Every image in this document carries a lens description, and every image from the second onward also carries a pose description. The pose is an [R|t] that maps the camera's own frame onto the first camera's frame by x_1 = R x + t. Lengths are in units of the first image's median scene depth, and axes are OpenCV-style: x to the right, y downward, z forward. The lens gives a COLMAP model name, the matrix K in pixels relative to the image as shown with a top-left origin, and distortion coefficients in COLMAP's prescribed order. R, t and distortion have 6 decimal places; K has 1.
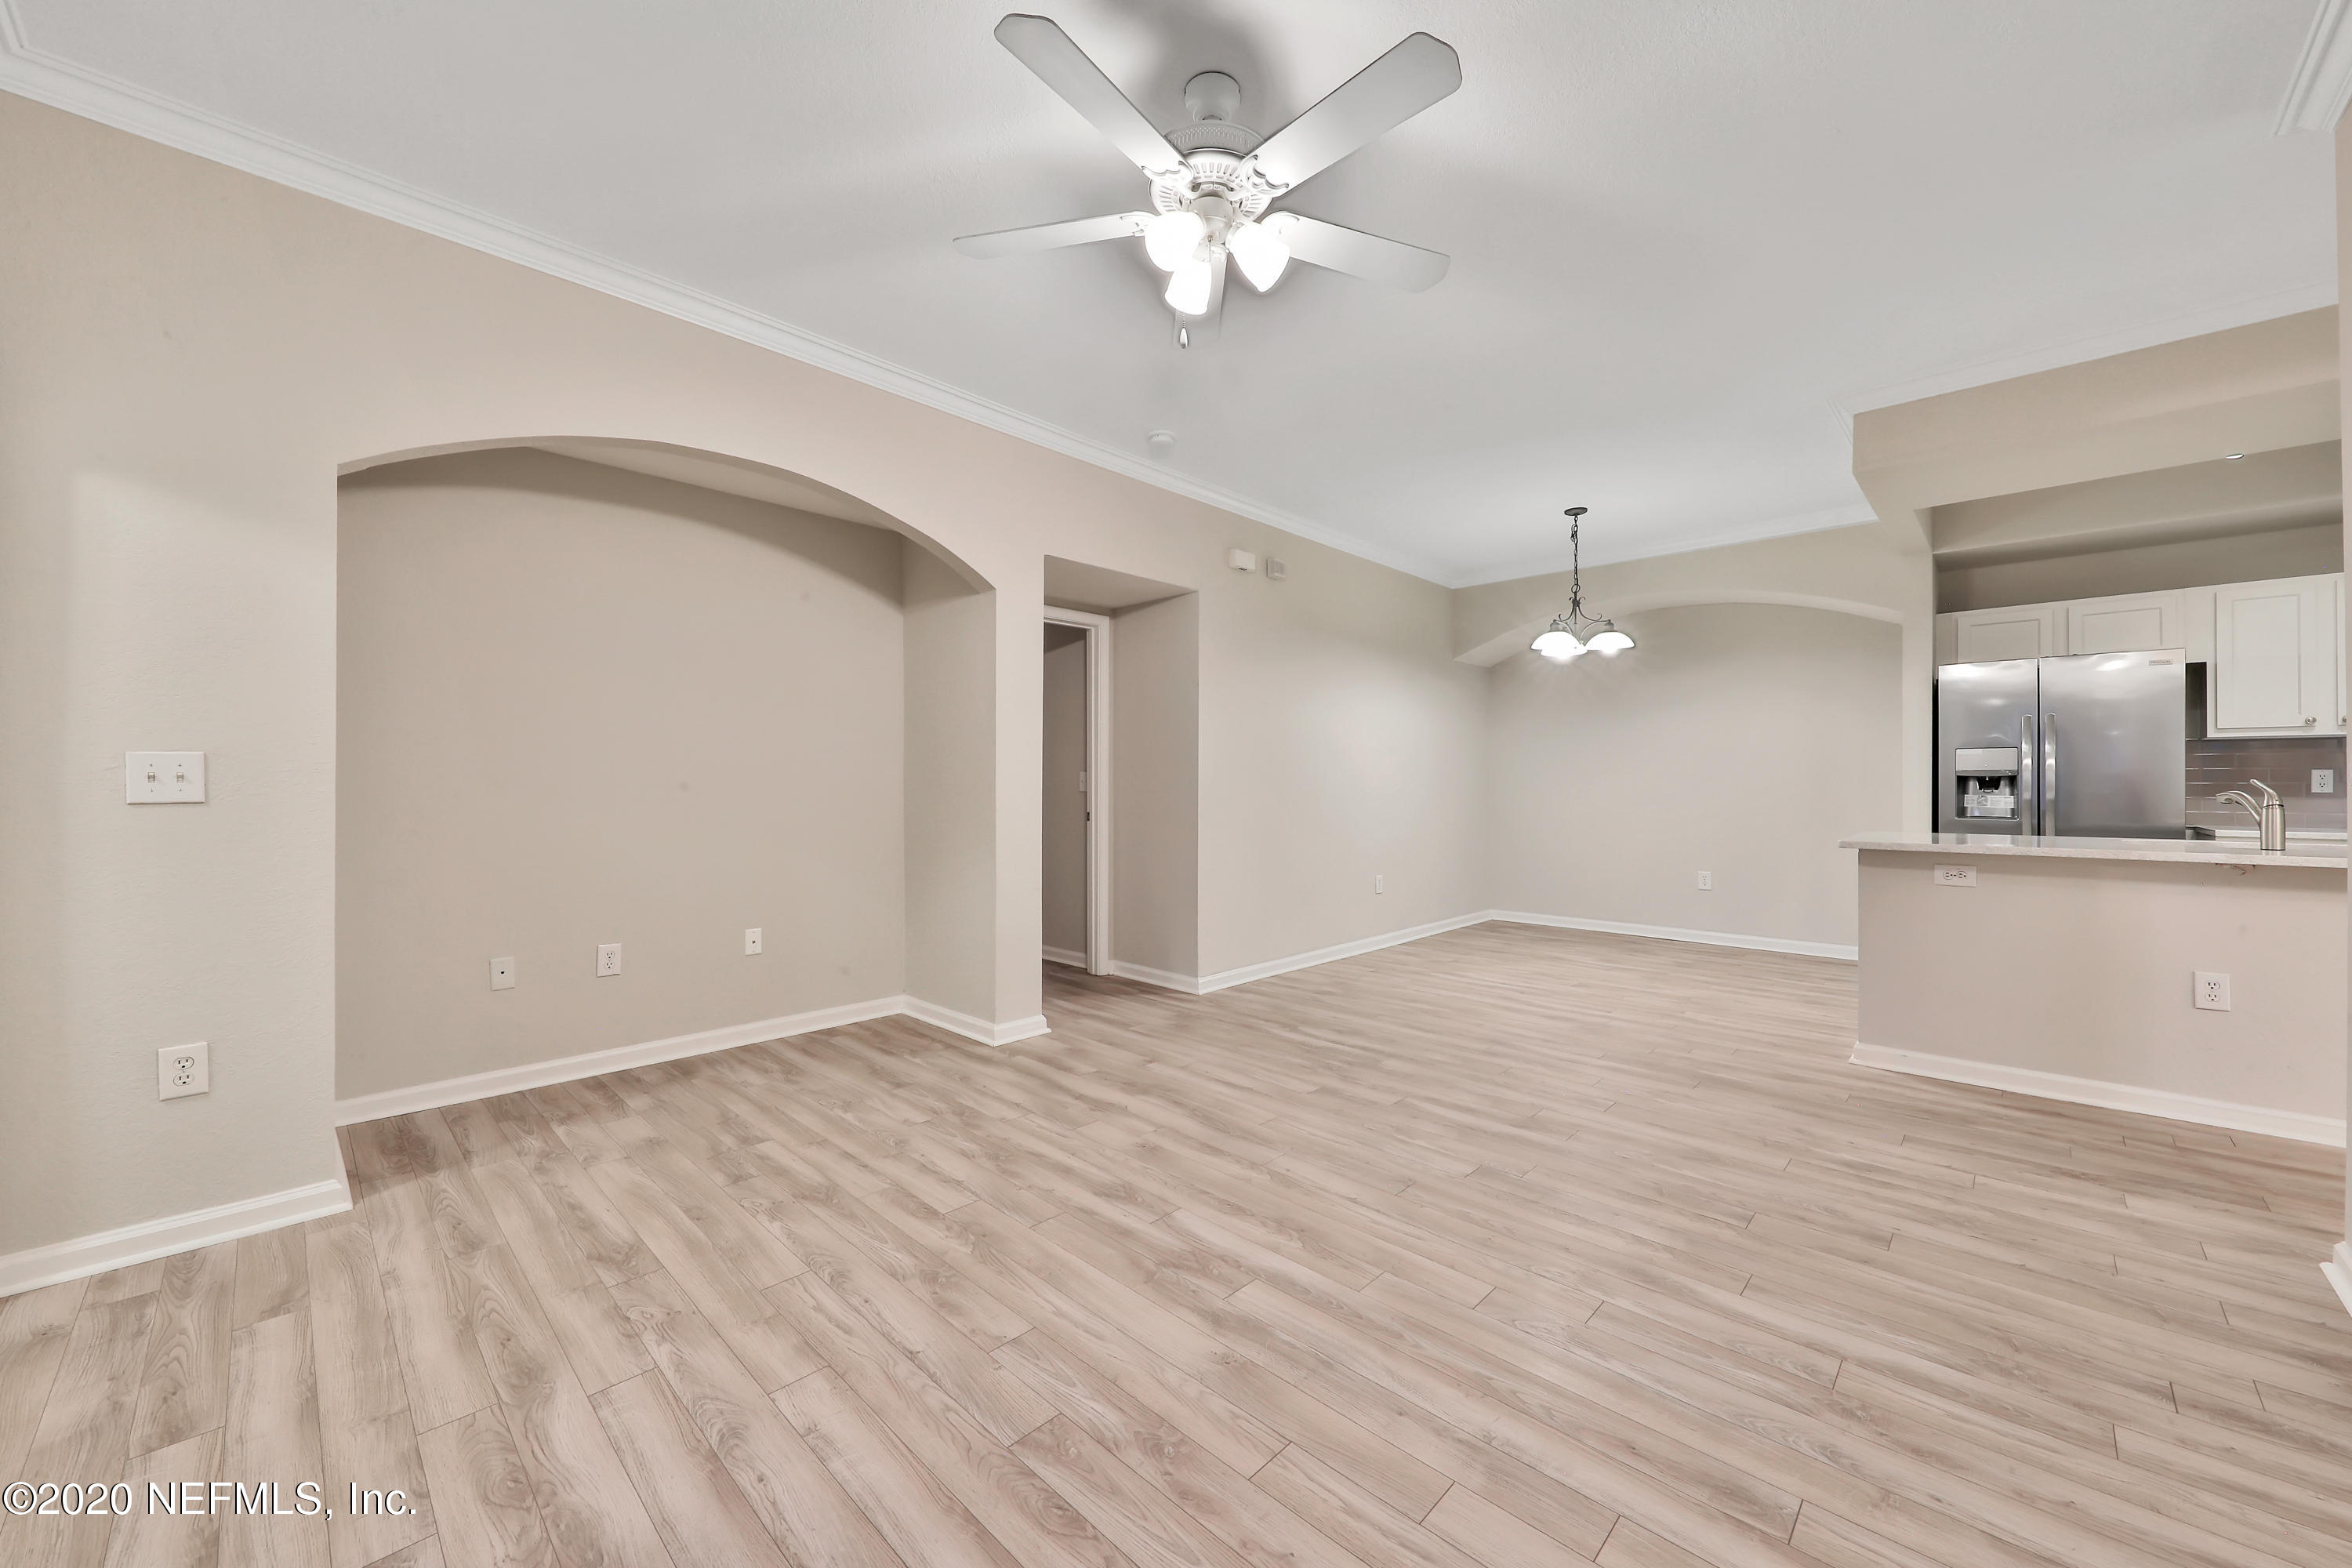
lens RADIAL K [[883.7, 0, 1194.5], [0, 883.7, 781.6], [0, 0, 1]] dist [0.008426, -0.005694]
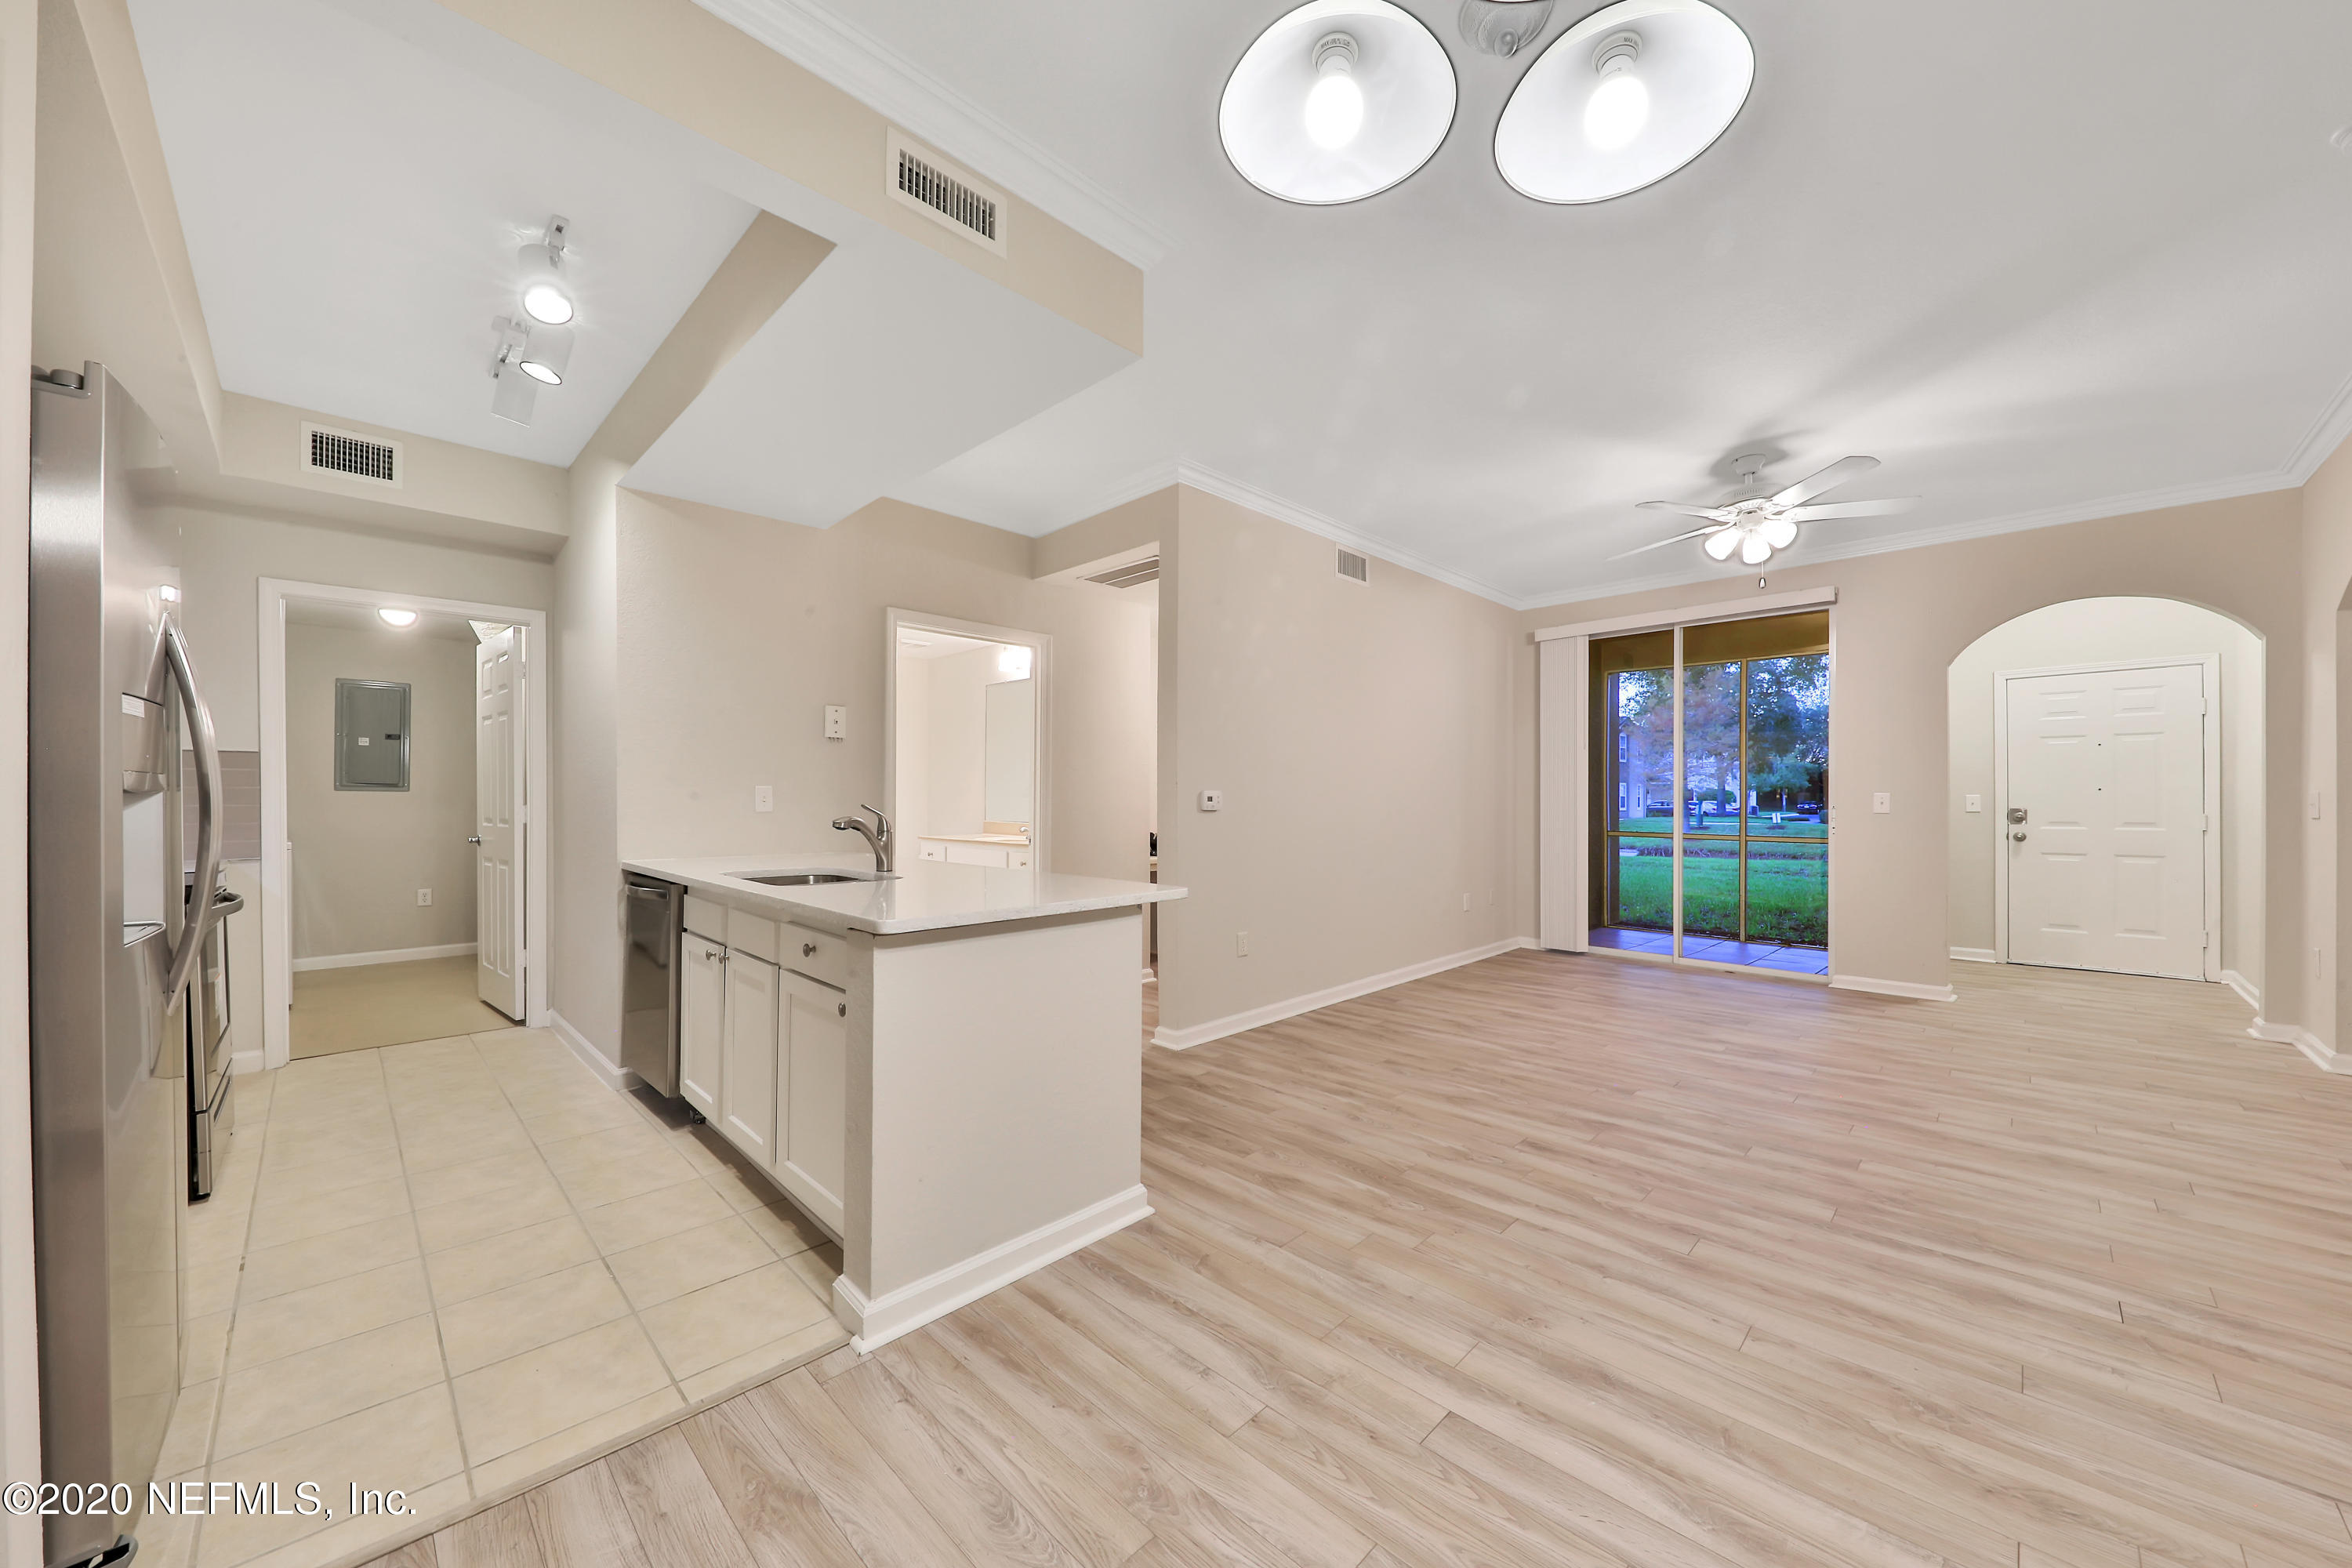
lens RADIAL K [[845.8, 0, 1182.7], [0, 845.8, 796.1], [0, 0, 1]] dist [0.005109, -0.003451]
pose [[-0.999562, -0.001222, 0.029577, 0.865645], [-0.001352, 0.999989, -0.004394, -0.008612], [-0.029571, -0.004432, -0.999553, 2.070224]]
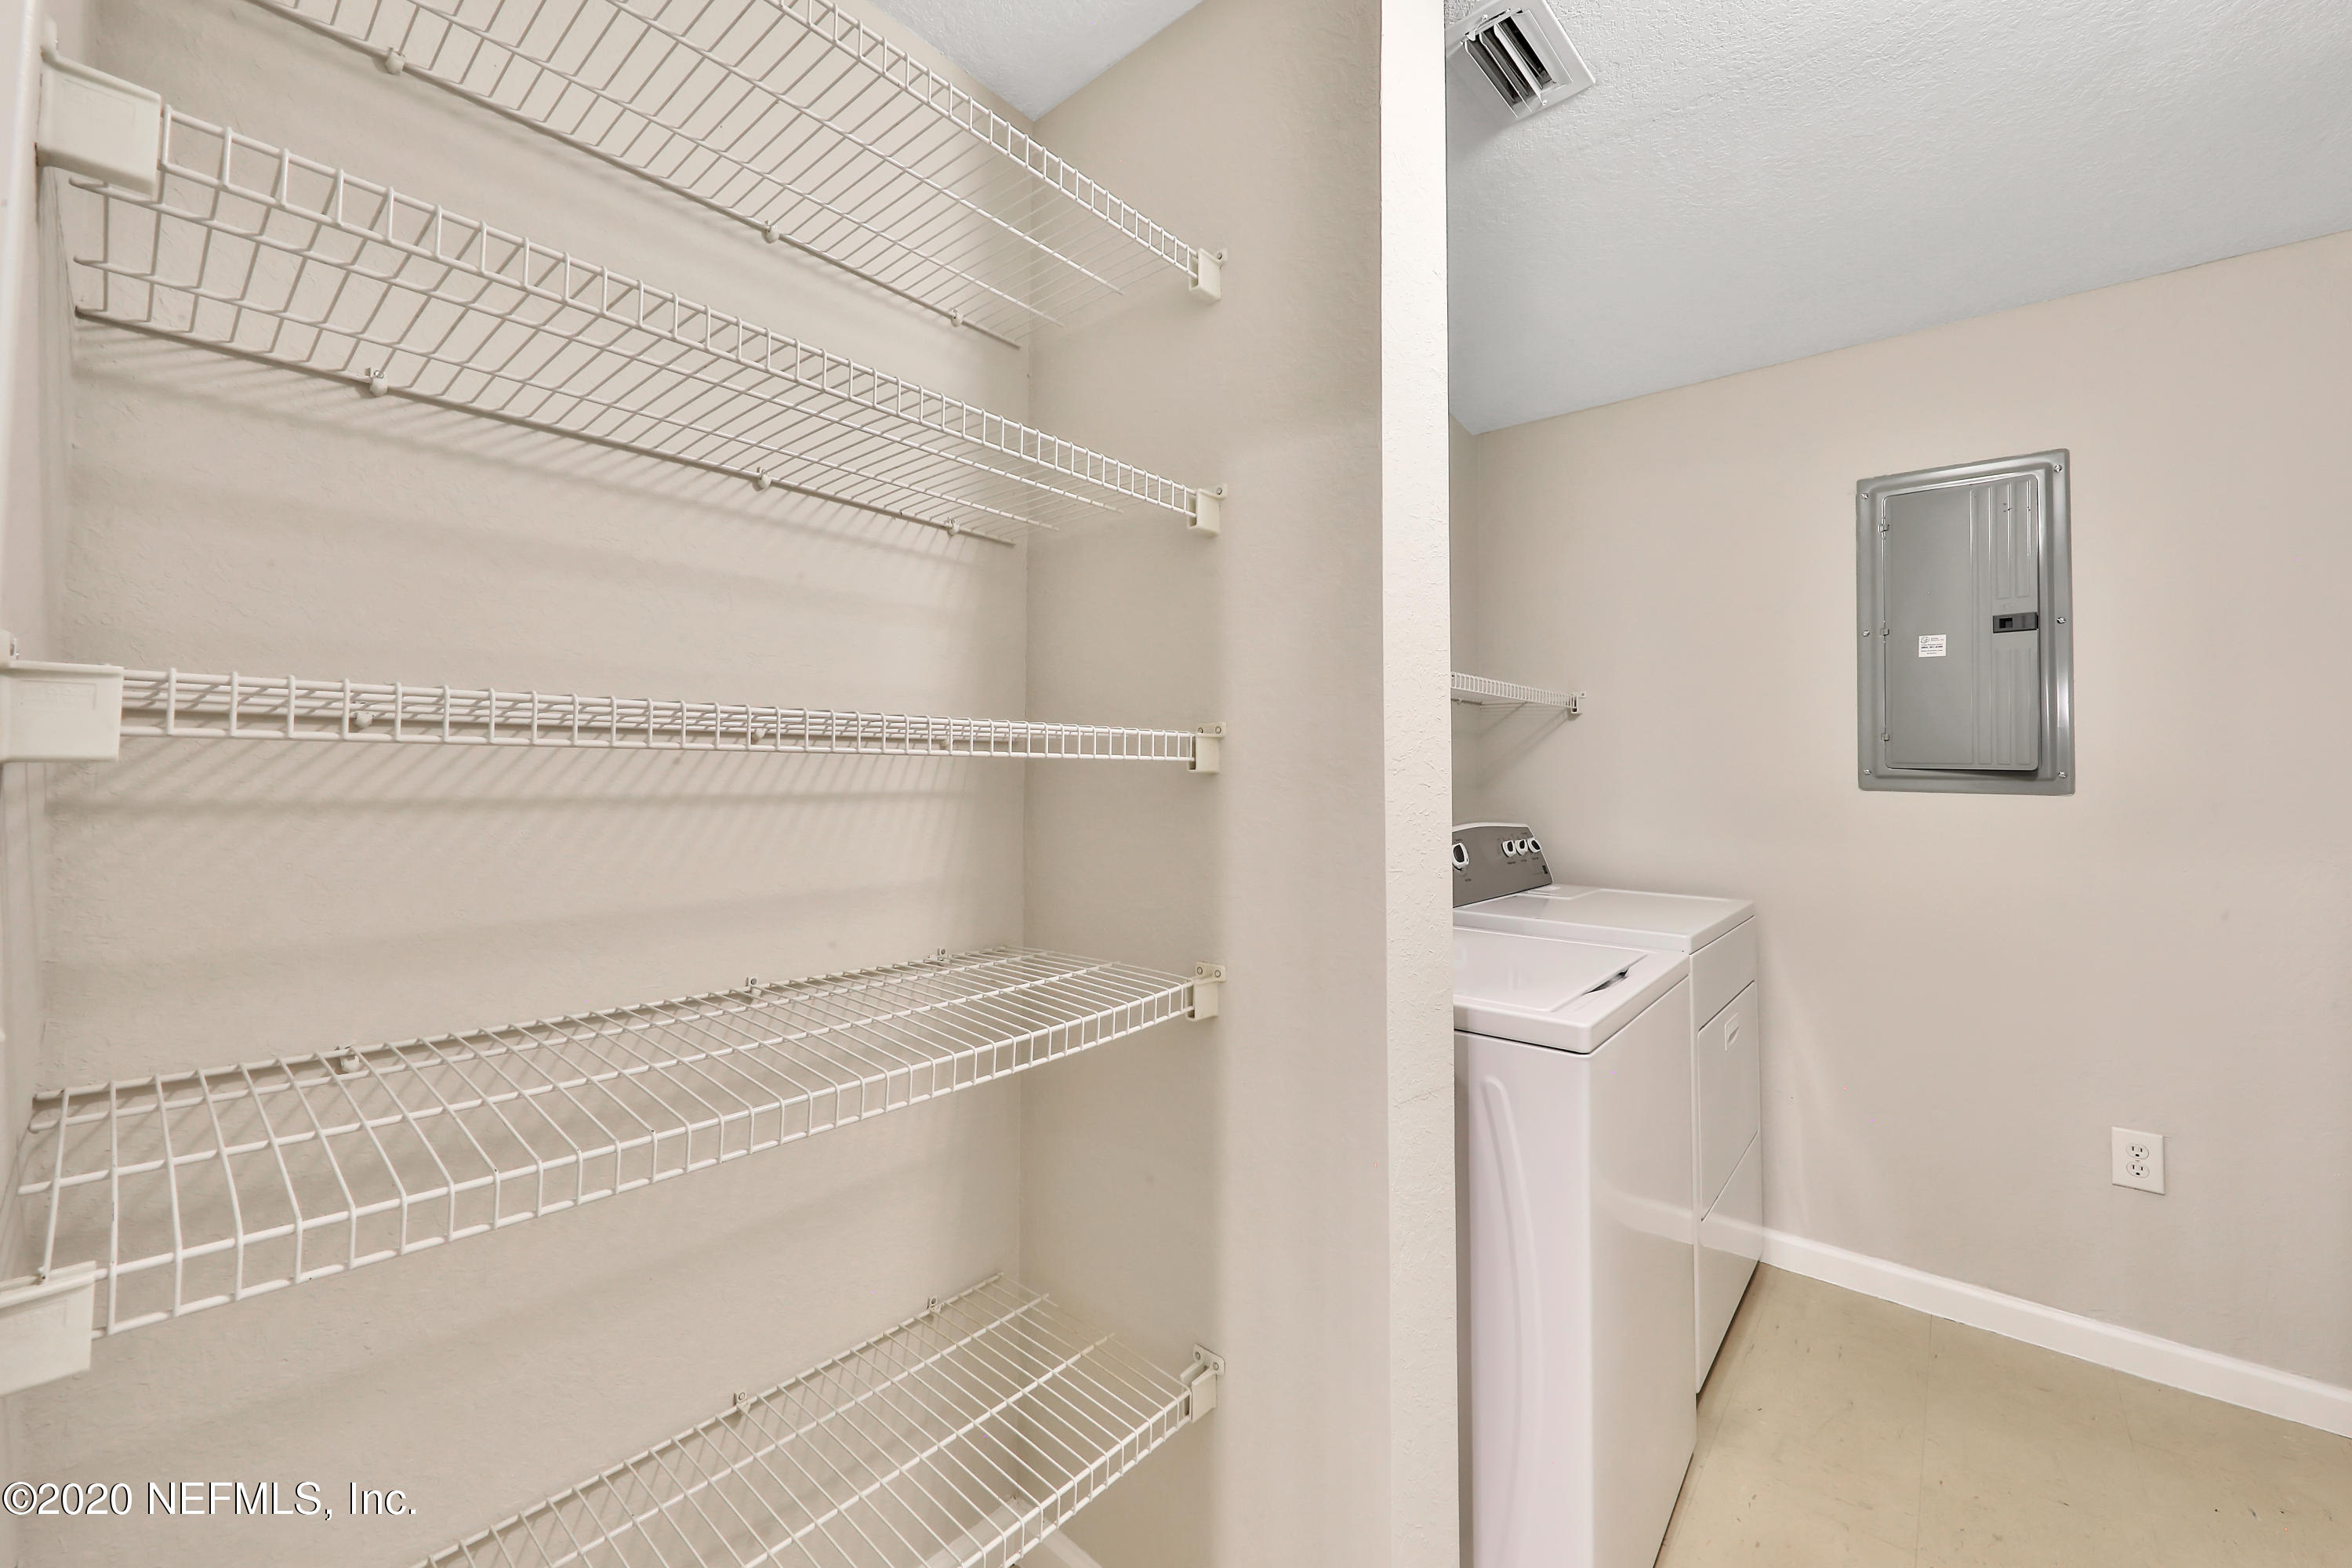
lens RADIAL K [[917.3, 0, 1180.3], [0, 917.3, 752.5], [0, 0, 1]] dist [-0.001524, -0.000562]
pose [[-0.033514, 0.024811, 0.999130, 2.230307], [-0.005564, 0.999672, -0.025011, -0.039142], [-0.999423, -0.006397, -0.033365, 0.670006]]
